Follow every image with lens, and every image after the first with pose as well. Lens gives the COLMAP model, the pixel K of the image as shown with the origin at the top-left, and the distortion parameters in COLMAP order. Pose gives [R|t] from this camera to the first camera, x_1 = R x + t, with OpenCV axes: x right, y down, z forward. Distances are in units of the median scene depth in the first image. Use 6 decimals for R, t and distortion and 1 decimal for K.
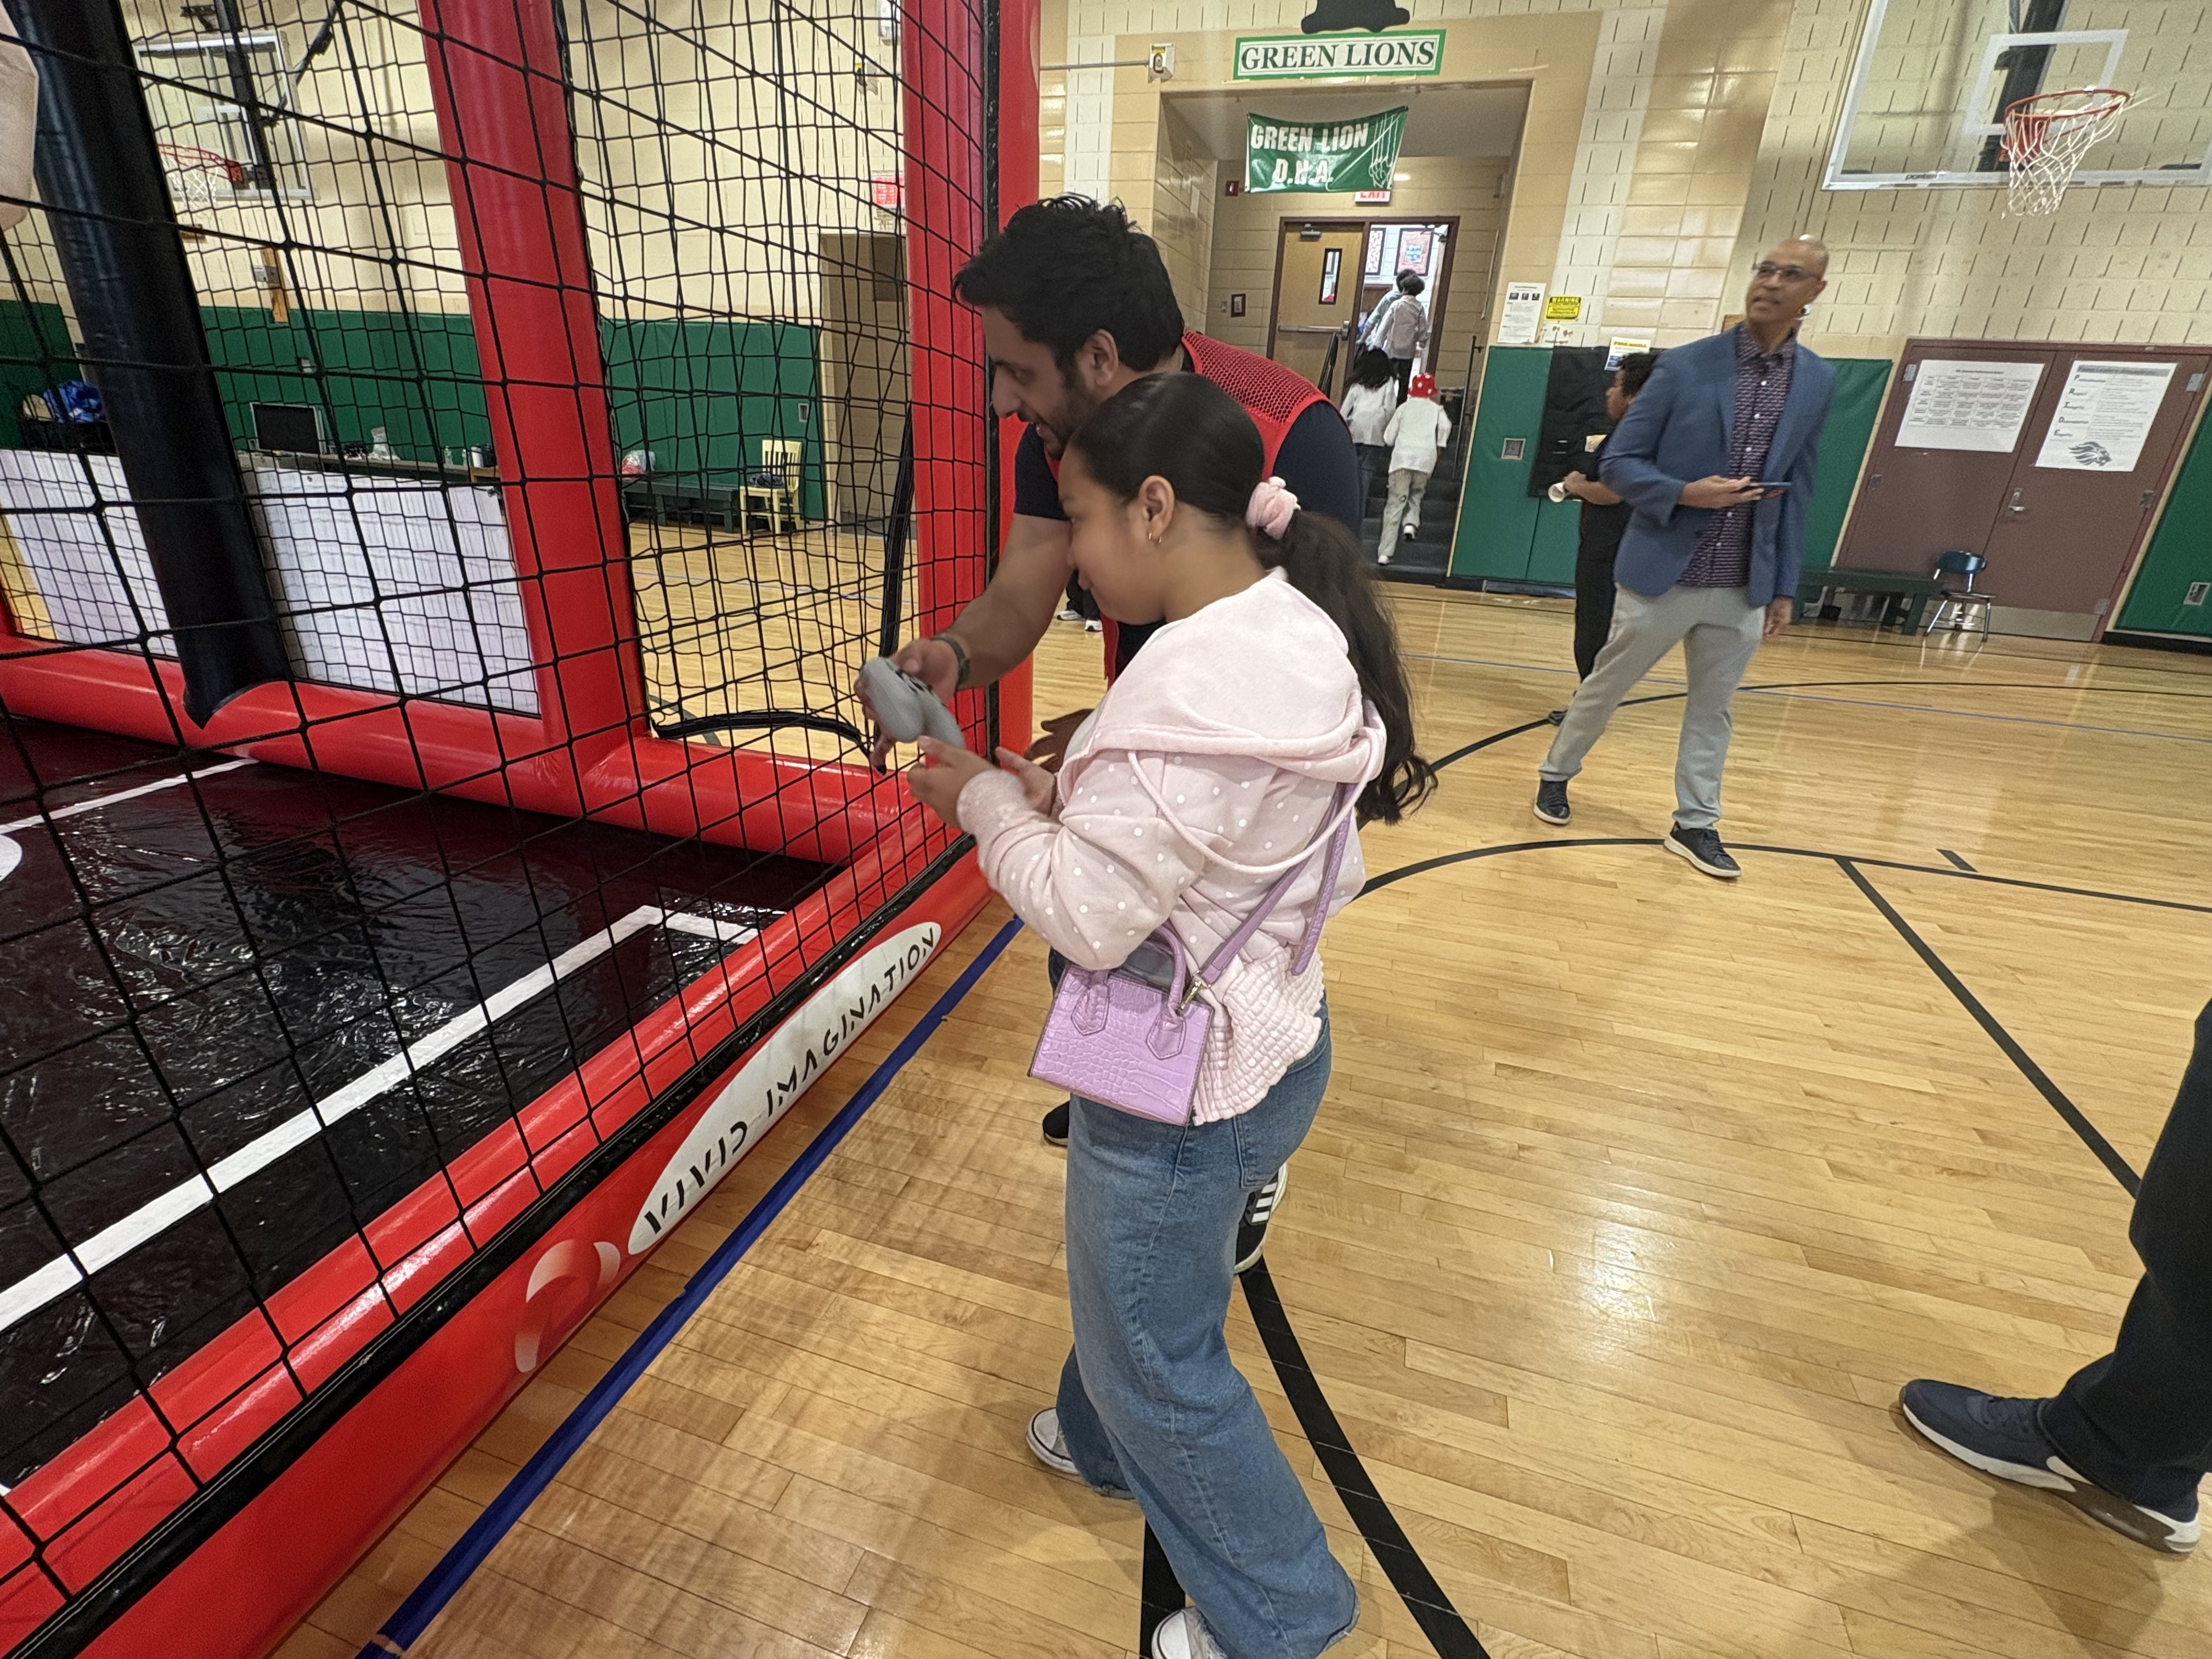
lens RADIAL K [[1028.4, 0, 1106.0], [0, 1028.4, 829.5], [0, 0, 1]] dist [-0.002611, -0.001432]
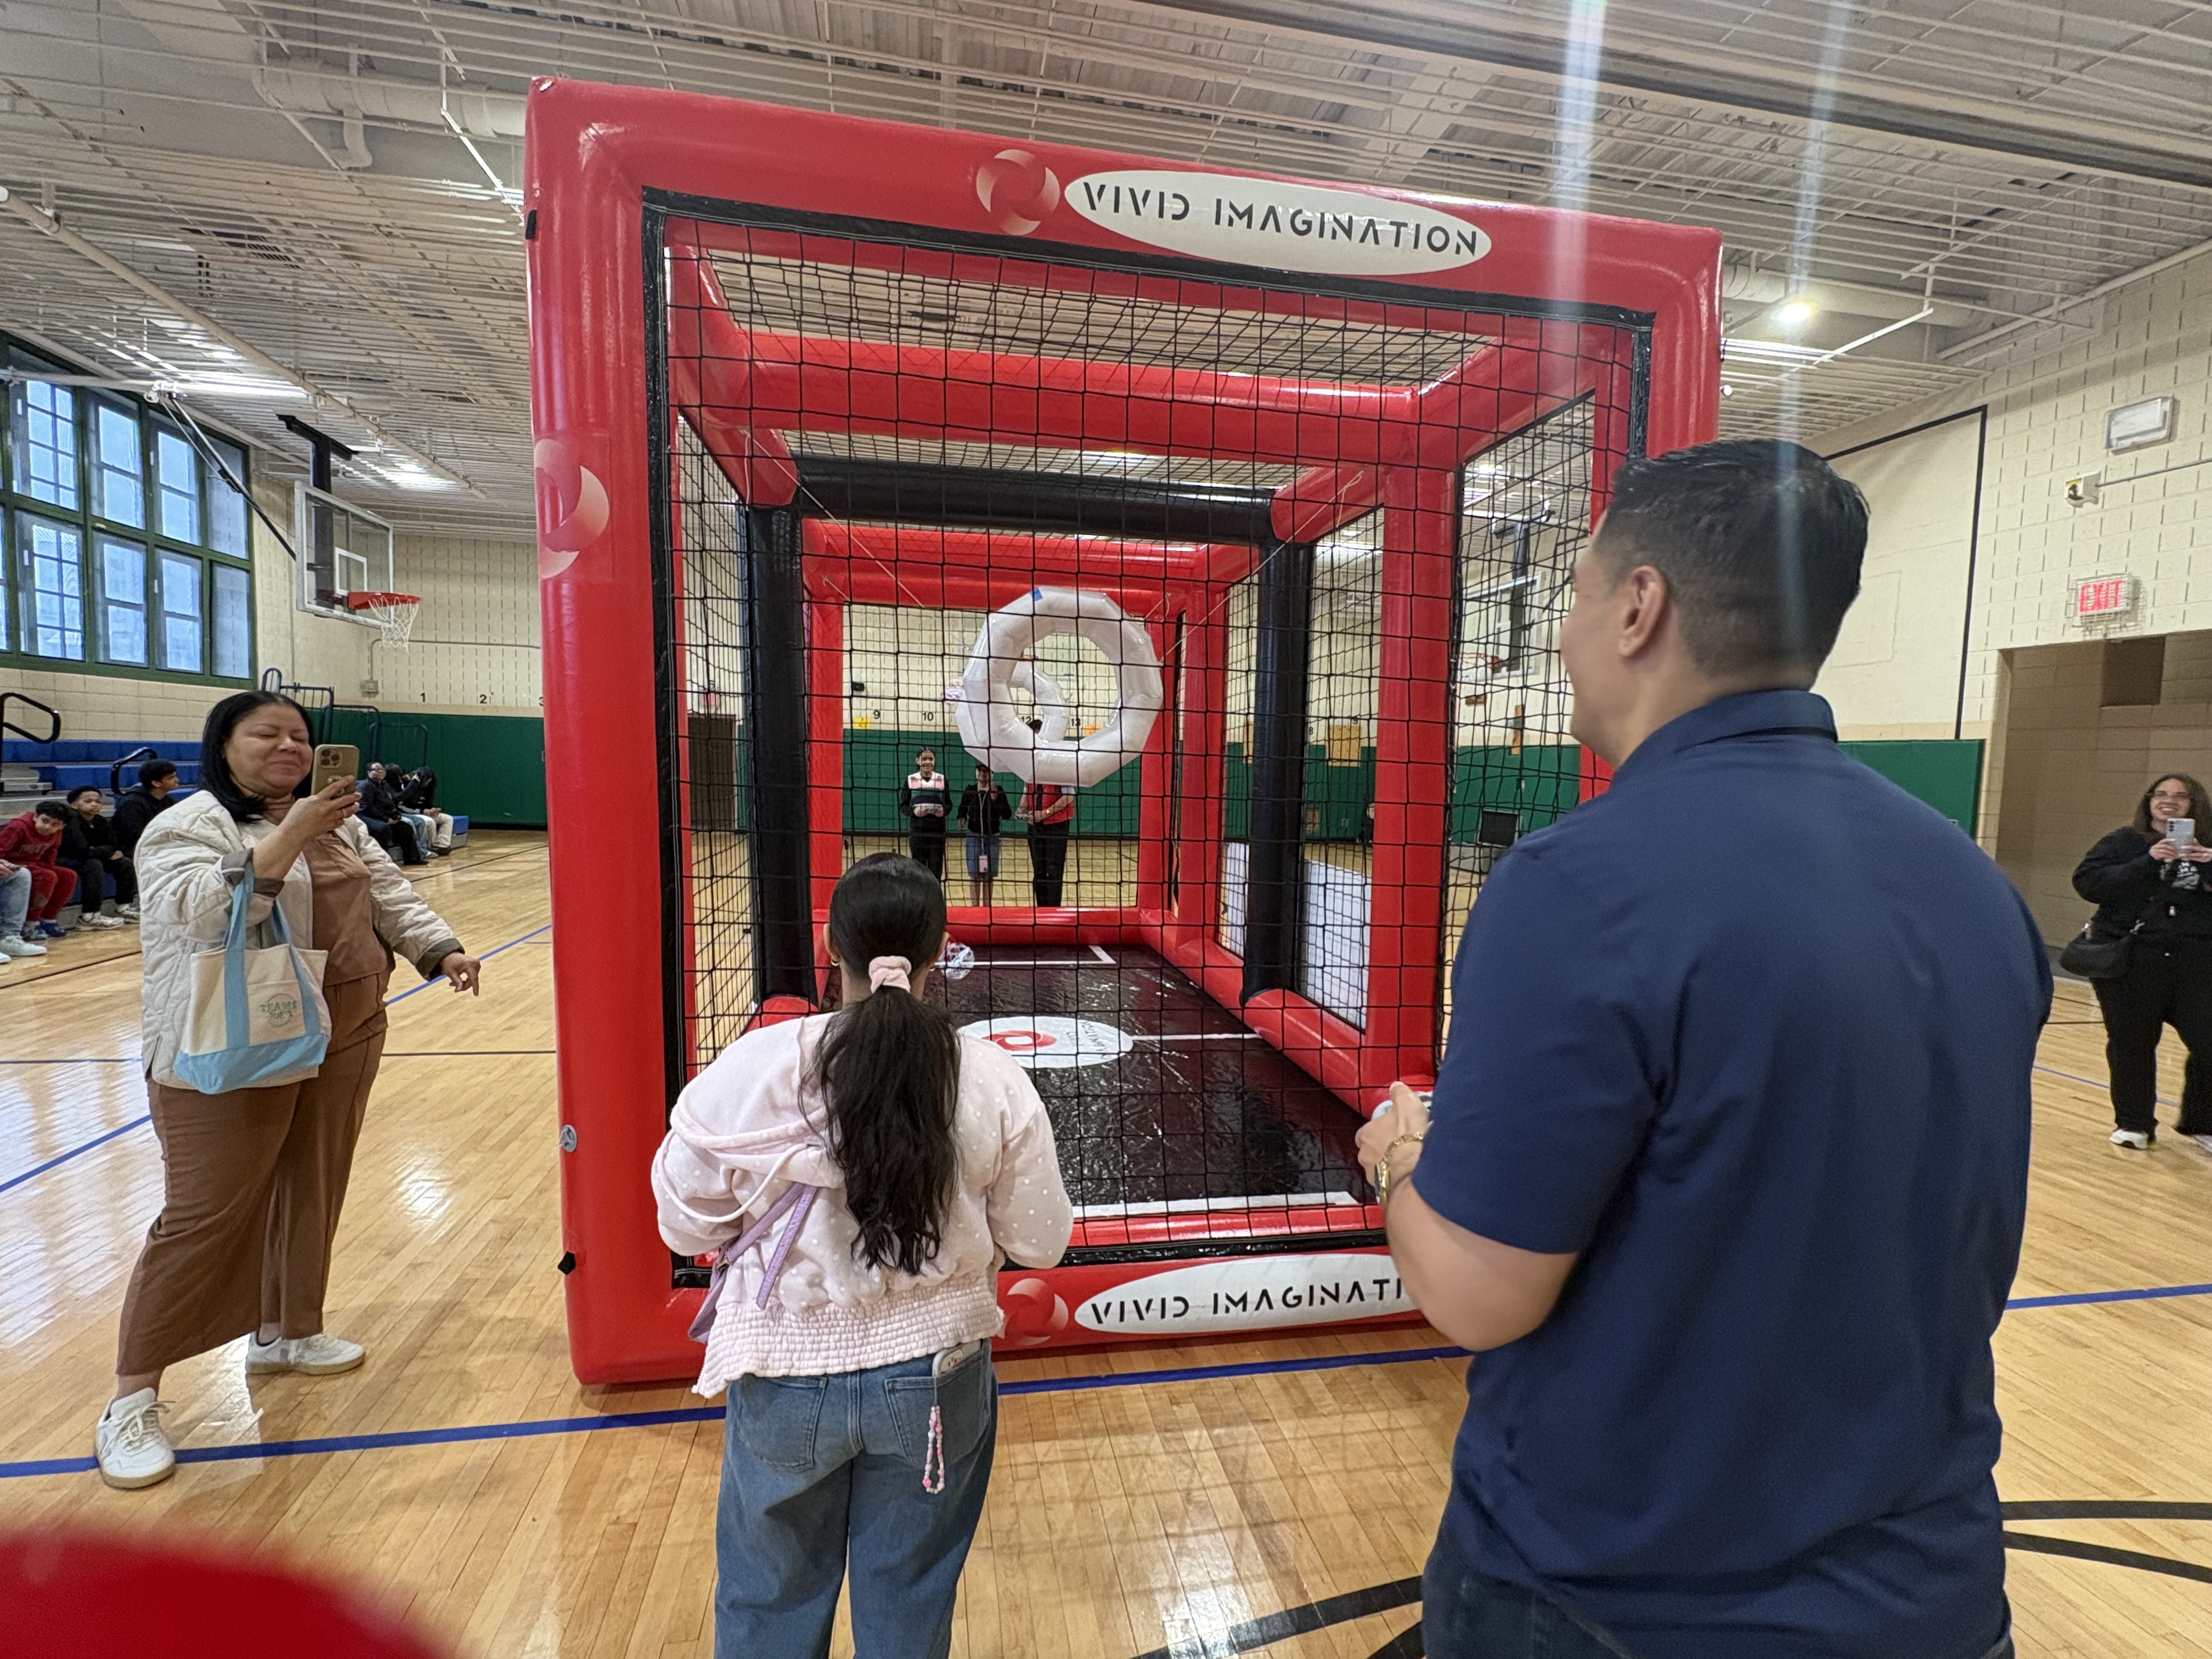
lens RADIAL K [[1028.4, 0, 1106.0], [0, 1028.4, 829.5], [0, 0, 1]] dist [-0.002611, -0.001432]
pose [[0.483622, 0.031185, -0.874721, 0.243495], [-0.347341, 0.924145, -0.159093, -0.017551], [0.803408, 0.380768, 0.457768, -0.004490]]
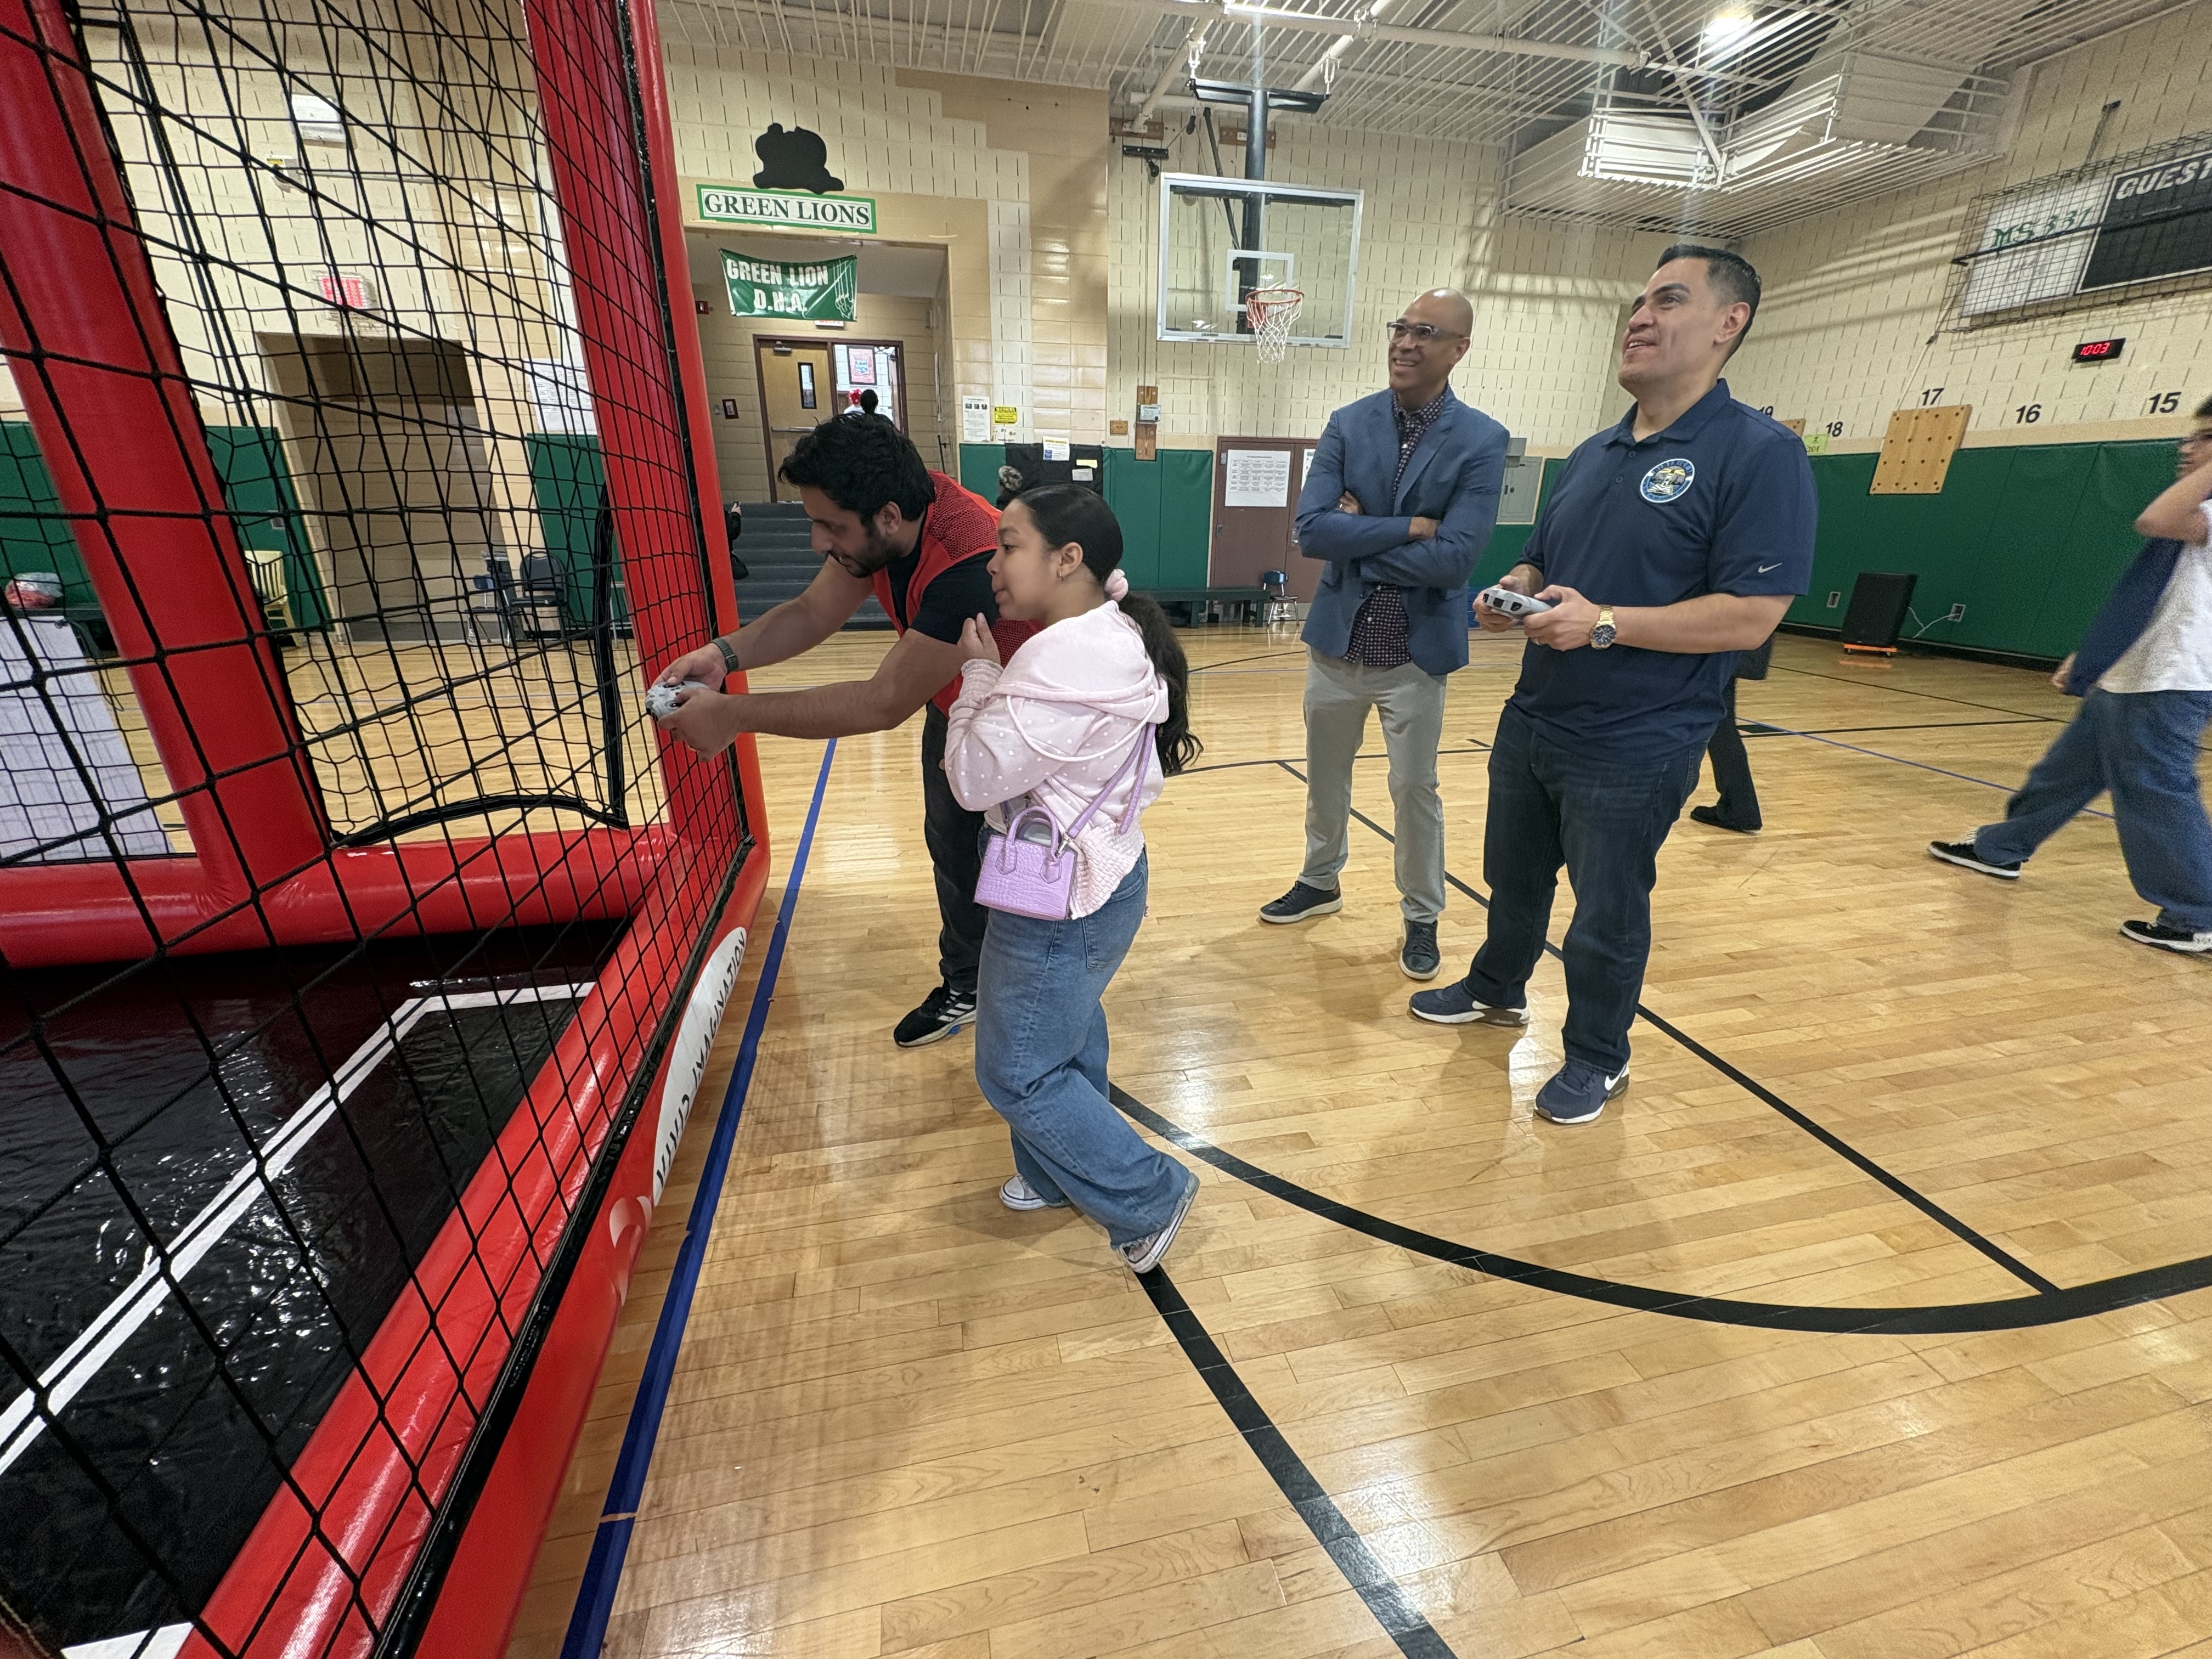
lens RADIAL K [[890.6, 0, 1114.6], [0, 890.6, 833.7], [0, 0, 1]] dist [-0.006588, -0.000024]
pose [[0.856333, -0.213474, 0.470237, -0.099159], [0.222914, 0.974162, 0.036300, 0.016264], [-0.465836, 0.073737, 0.881794, -0.054576]]
